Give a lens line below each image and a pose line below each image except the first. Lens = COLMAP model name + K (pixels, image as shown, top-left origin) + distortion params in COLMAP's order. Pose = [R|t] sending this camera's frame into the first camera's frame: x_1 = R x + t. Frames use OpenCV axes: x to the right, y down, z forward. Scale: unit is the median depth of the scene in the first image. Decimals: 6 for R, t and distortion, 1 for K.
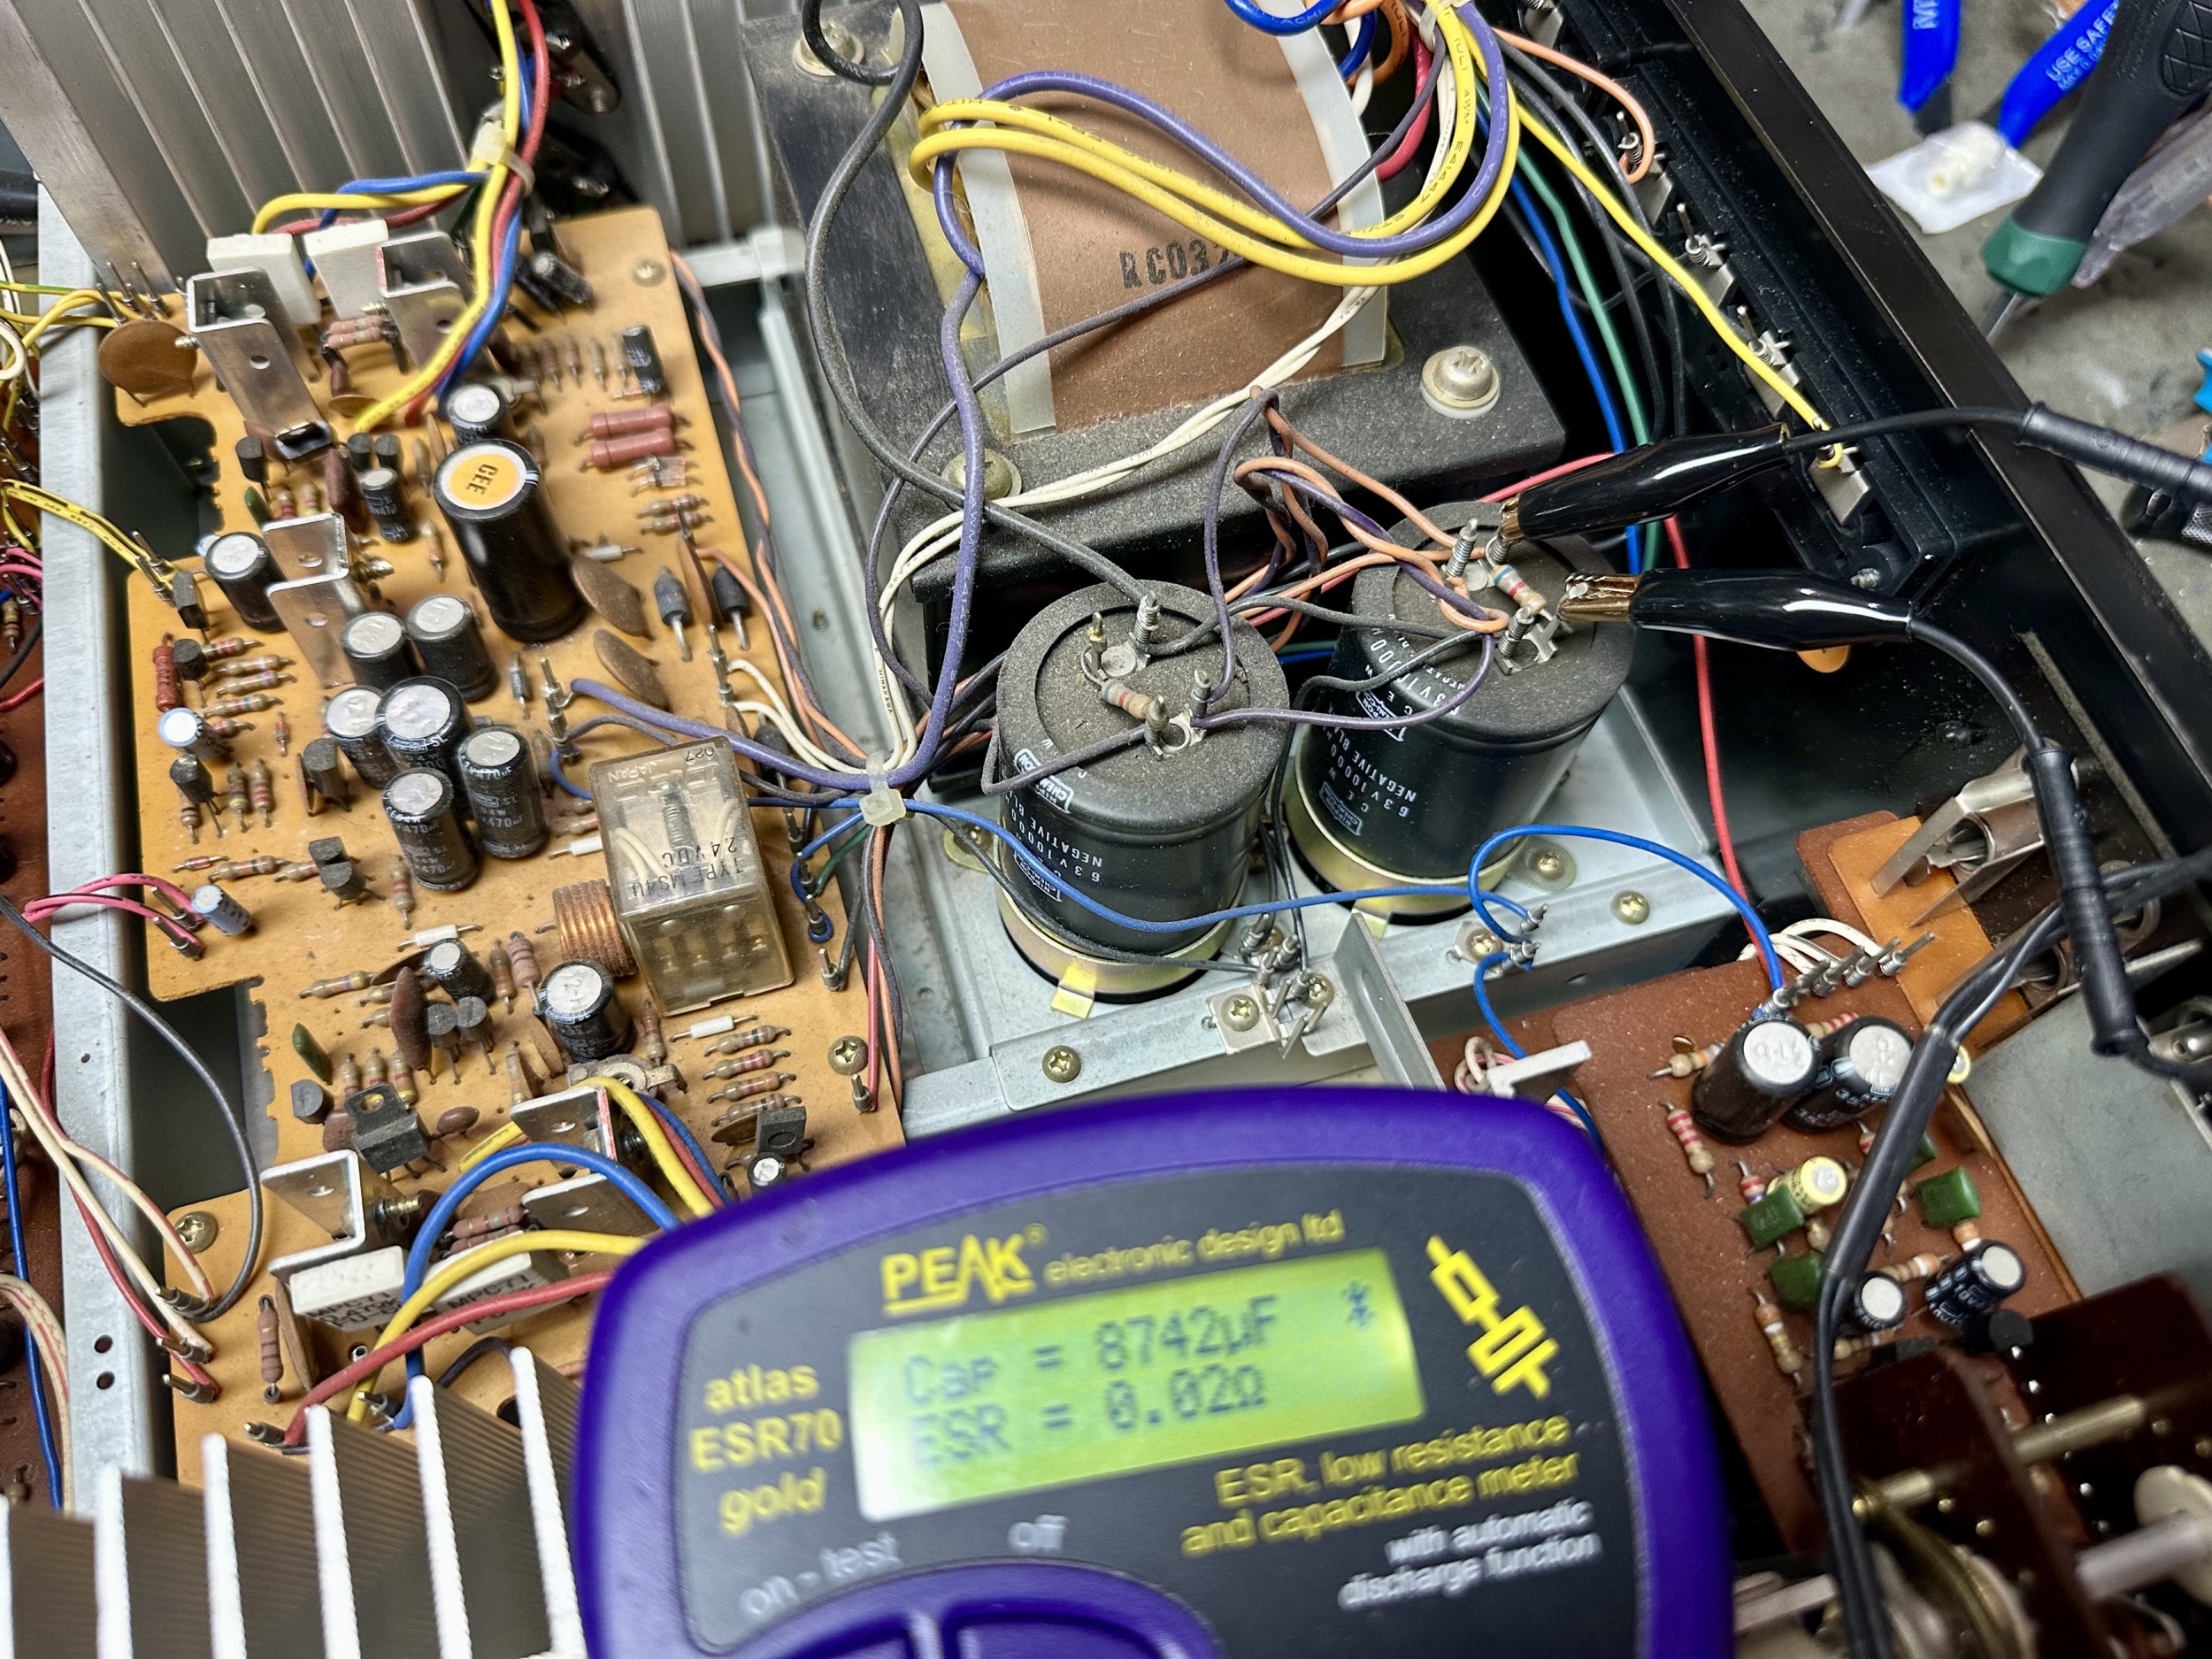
lens RADIAL K [[1637.4, 0, 1114.2], [0, 1637.4, 850.1], [0, 0, 1]] dist [-0.006941, -0.026590]
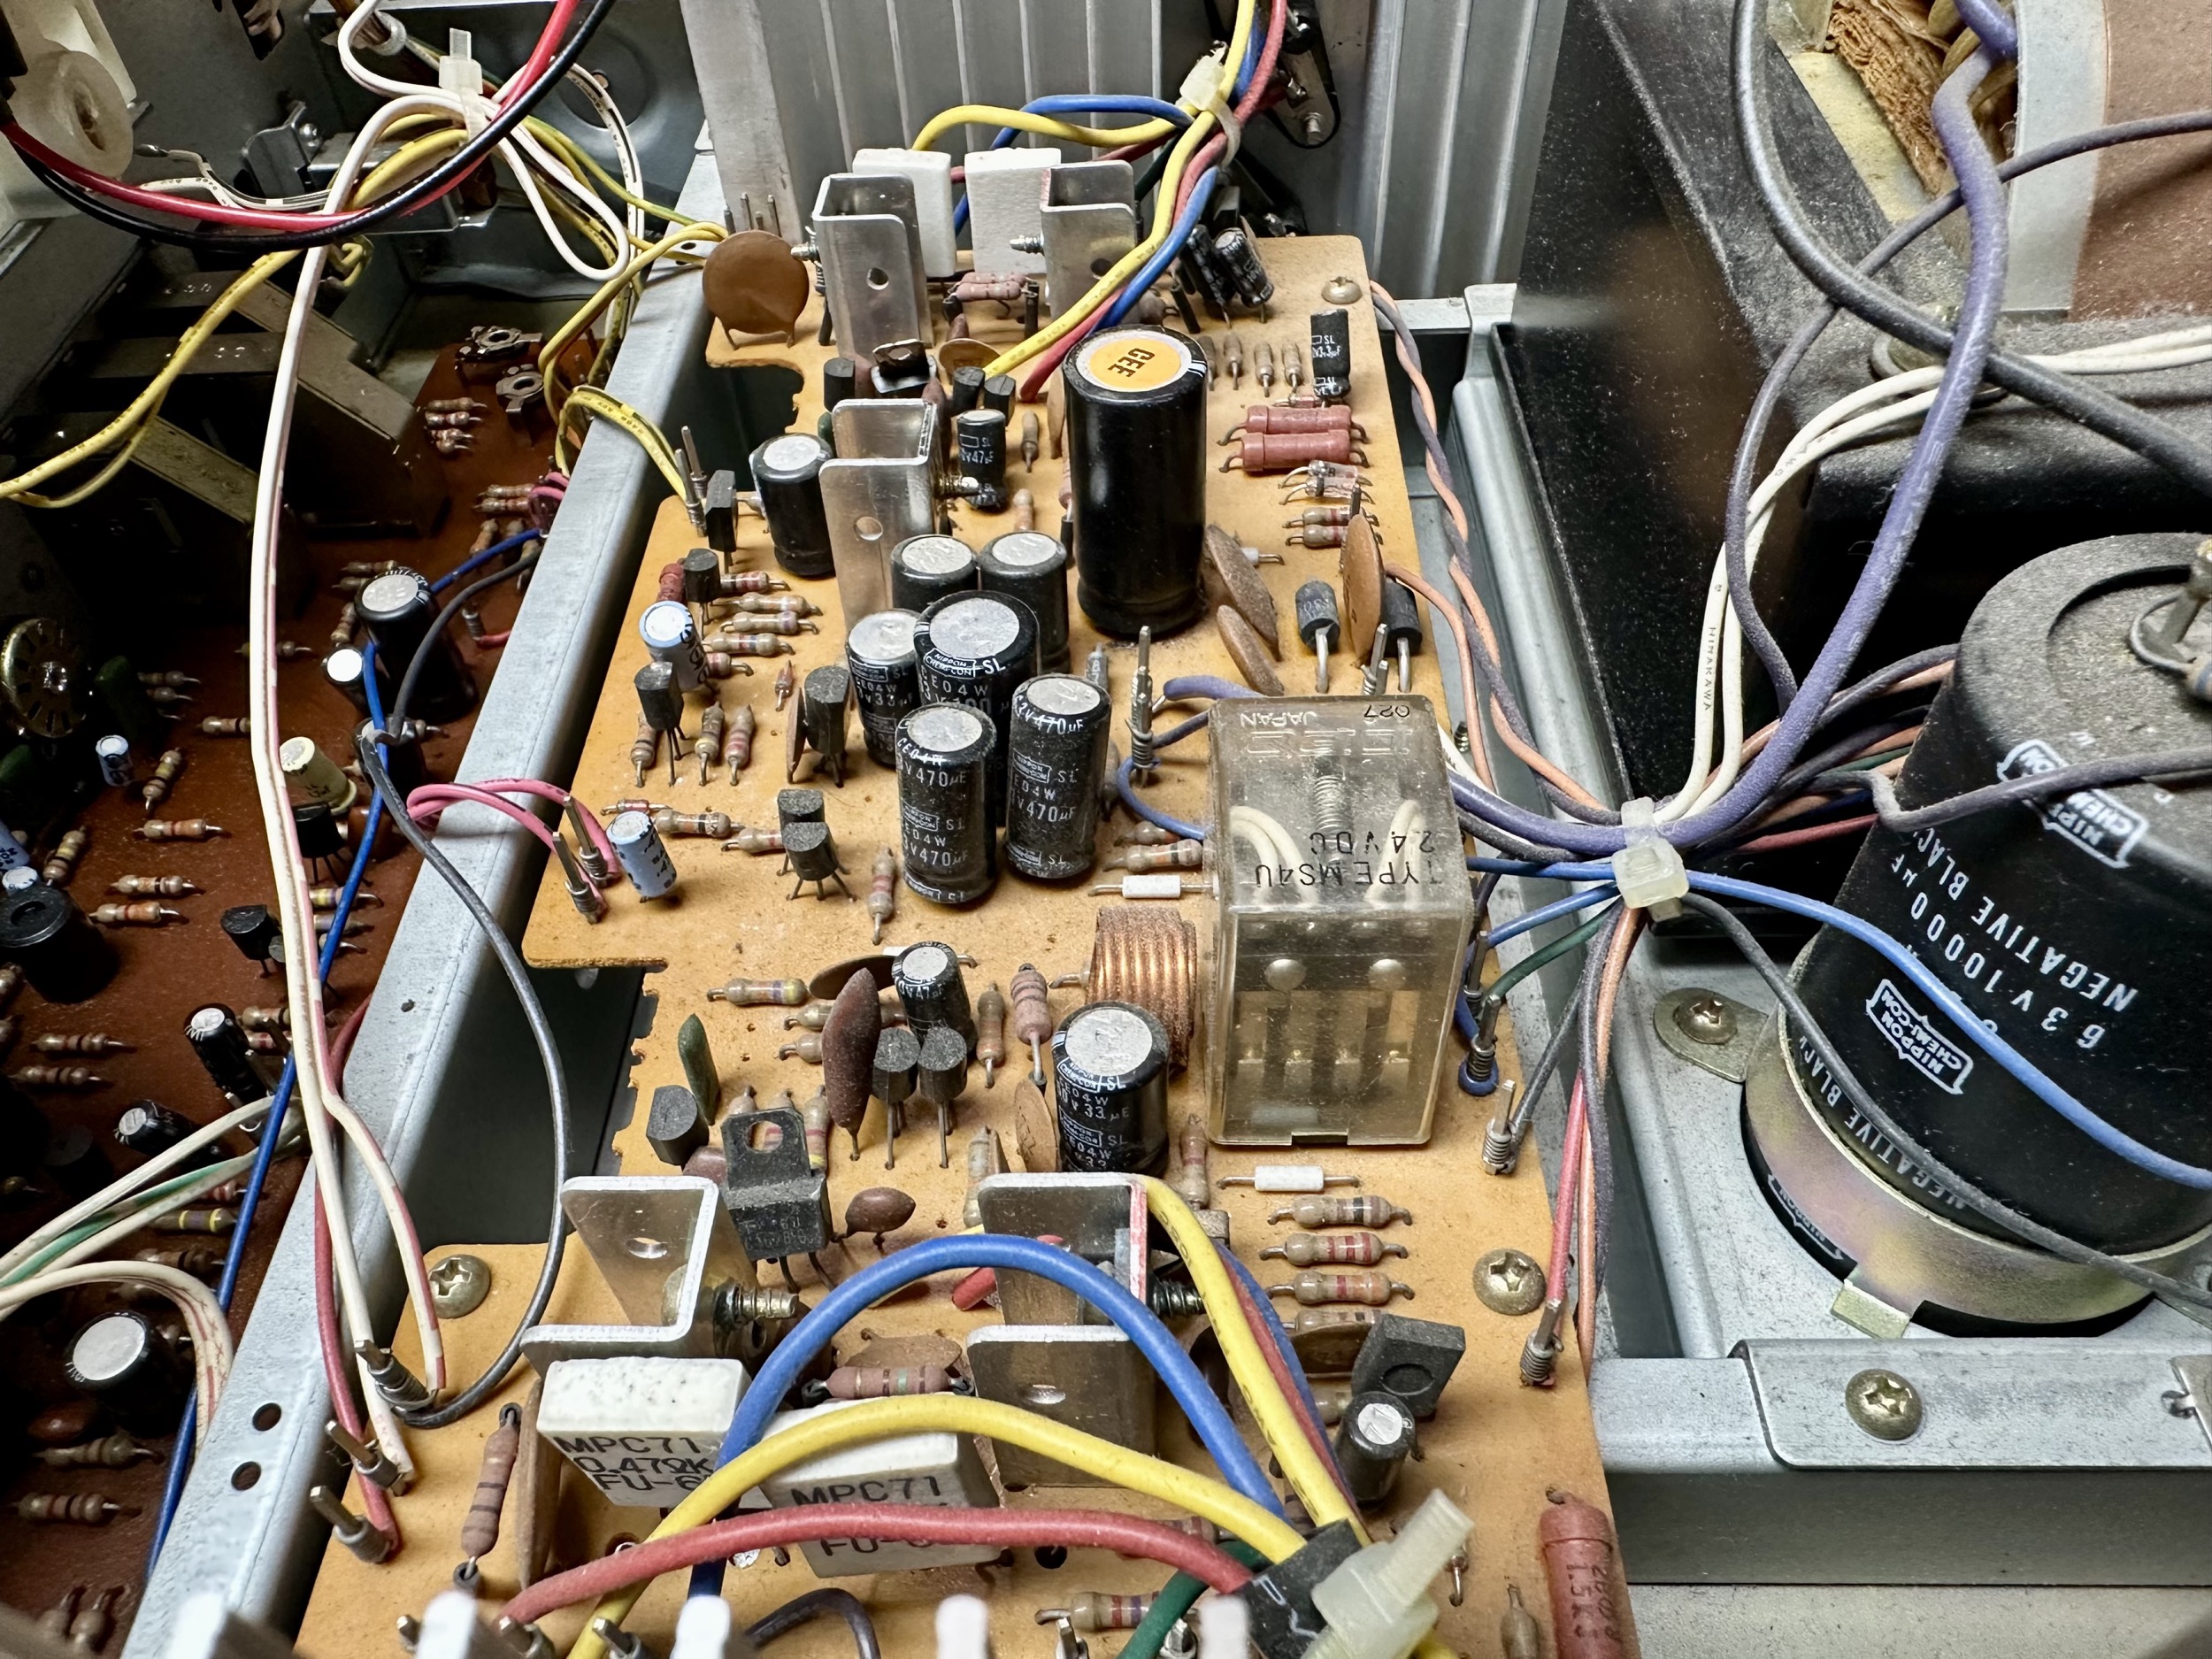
lens RADIAL K [[1637.4, 0, 1101.8], [0, 1637.4, 852.1], [0, 0, 1]] dist [-0.006941, -0.026590]
pose [[0.944787, 0.169389, -0.280508, -0.168221], [-0.232465, 0.949790, -0.209424, 0.141982], [0.230950, 0.263069, 0.936727, 0.396321]]
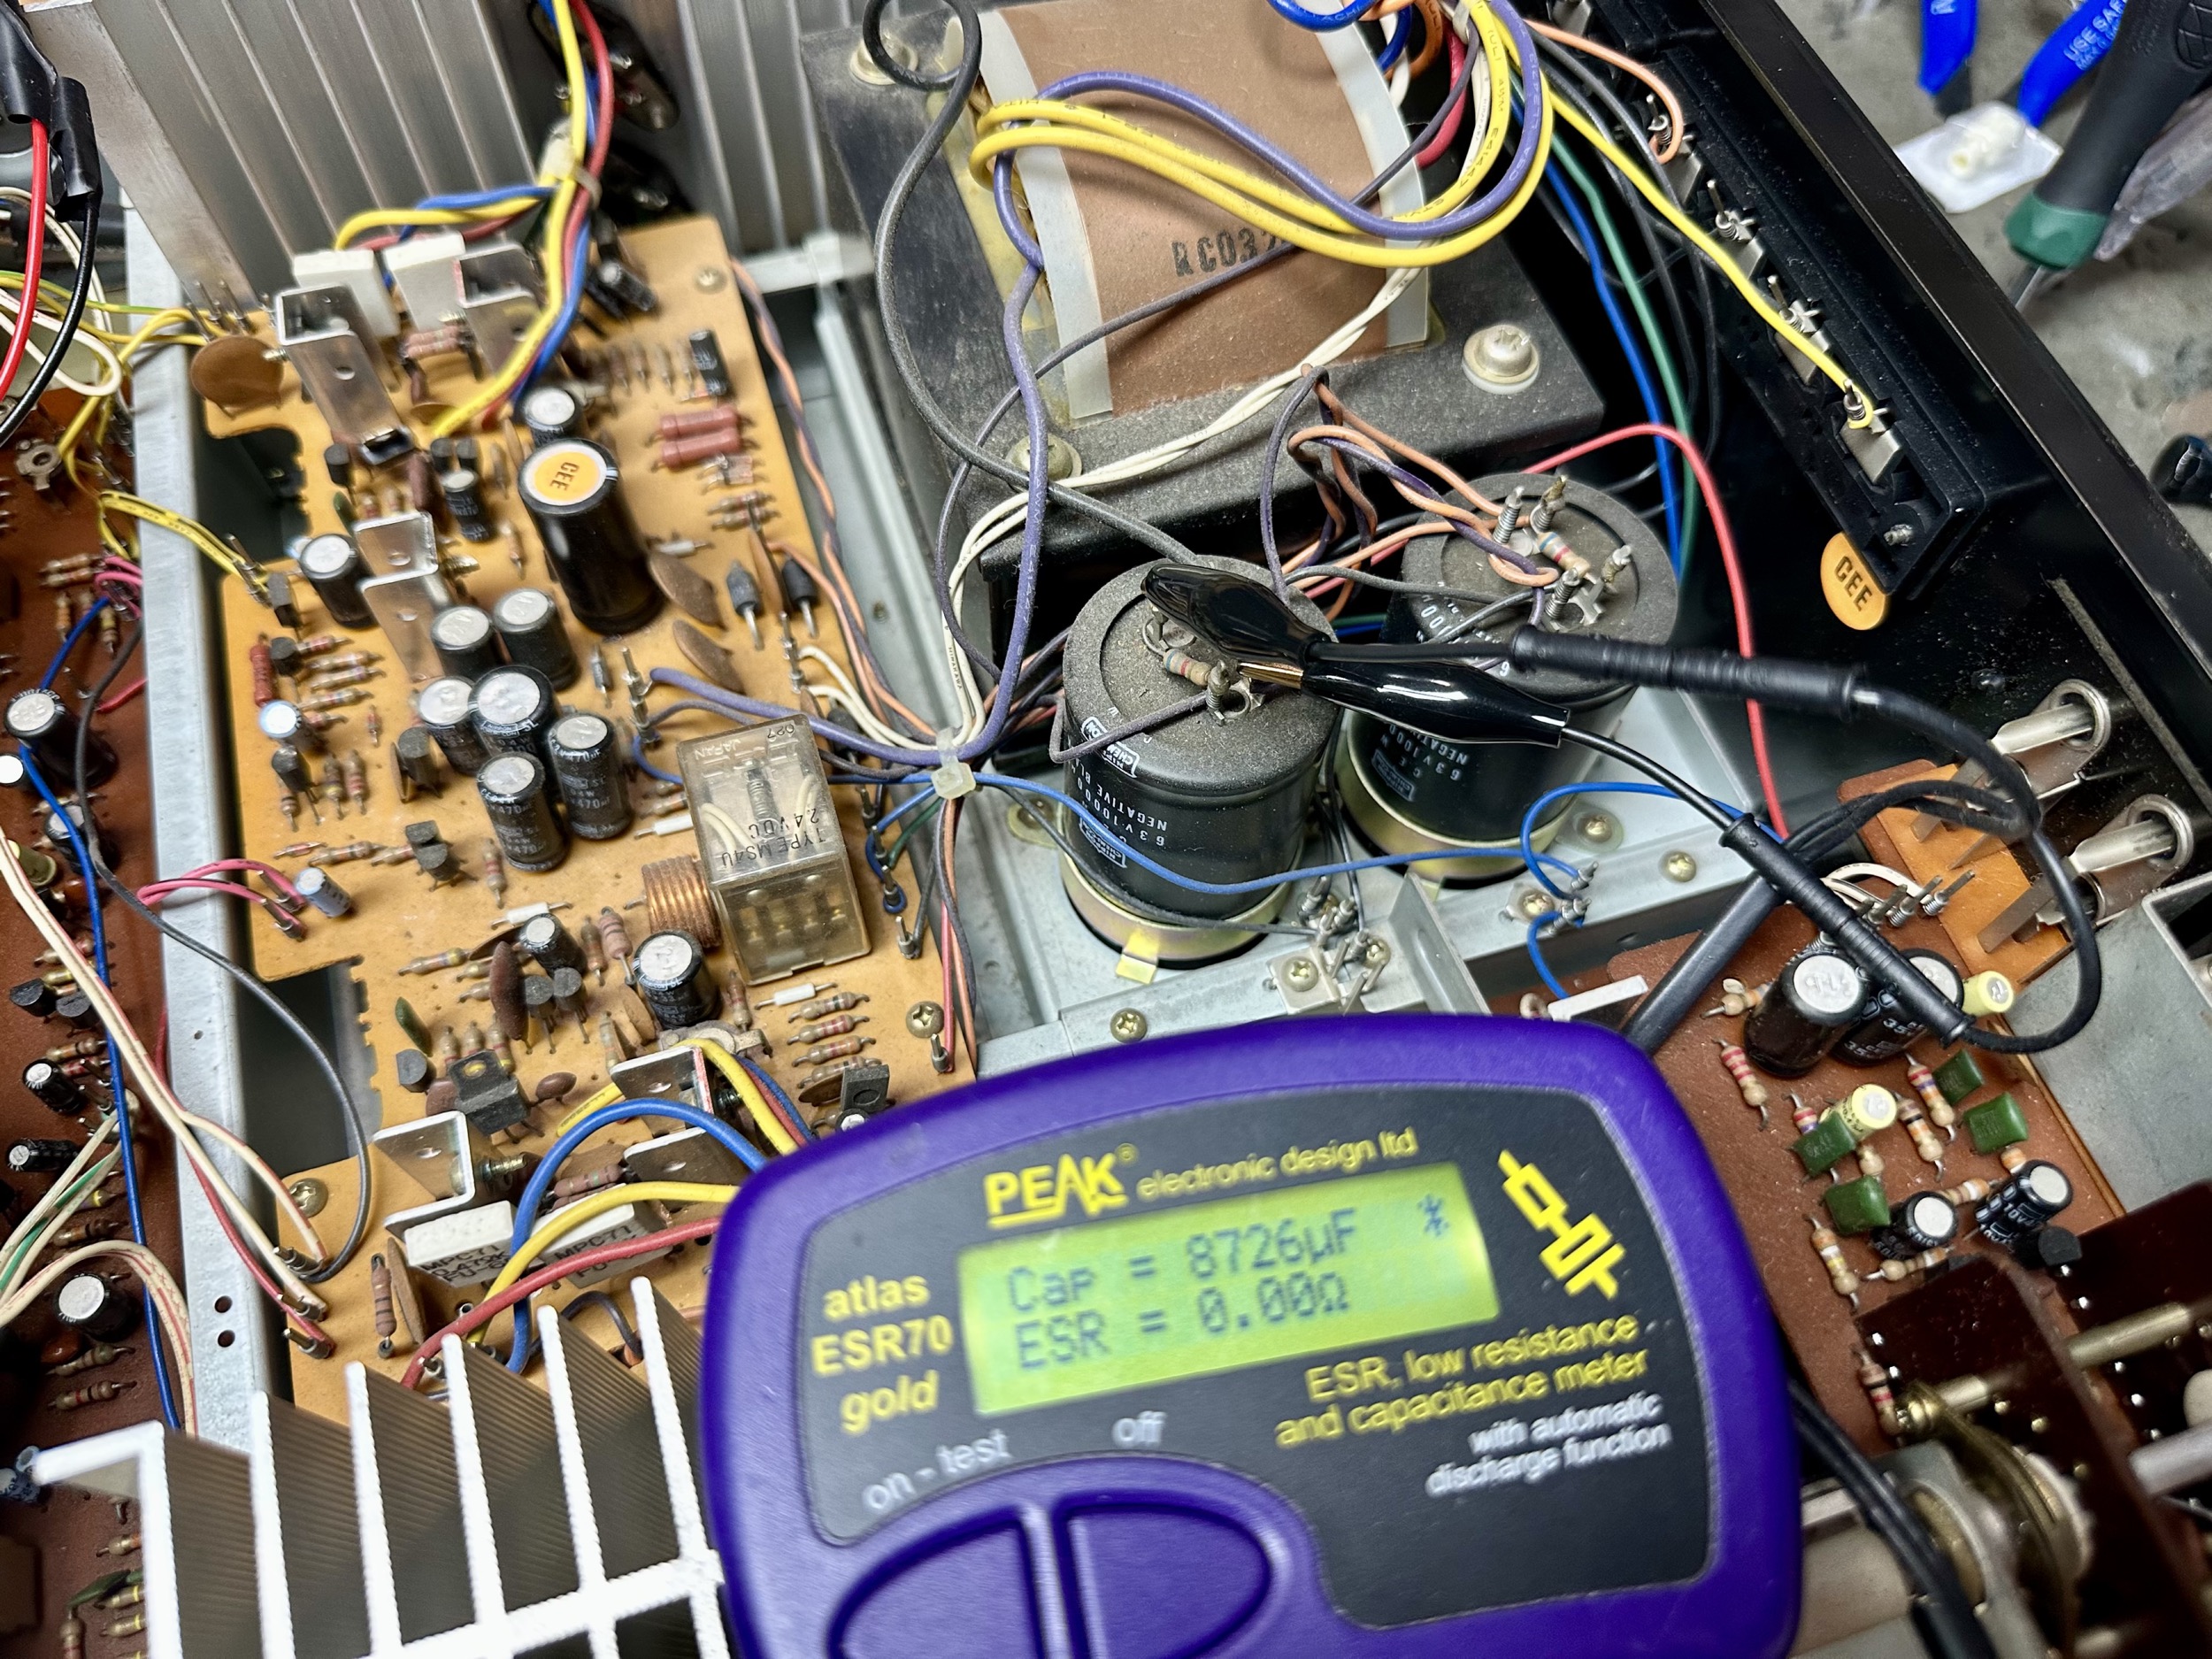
lens RADIAL K [[1637.4, 0, 1124.3], [0, 1637.4, 834.4], [0, 0, 1]] dist [-0.006941, -0.026590]
pose [[0.999649, -0.021076, -0.016037, -0.017761], [0.020832, 0.999666, -0.015263, 0.027326], [0.016354, 0.014924, 0.999755, -0.038639]]
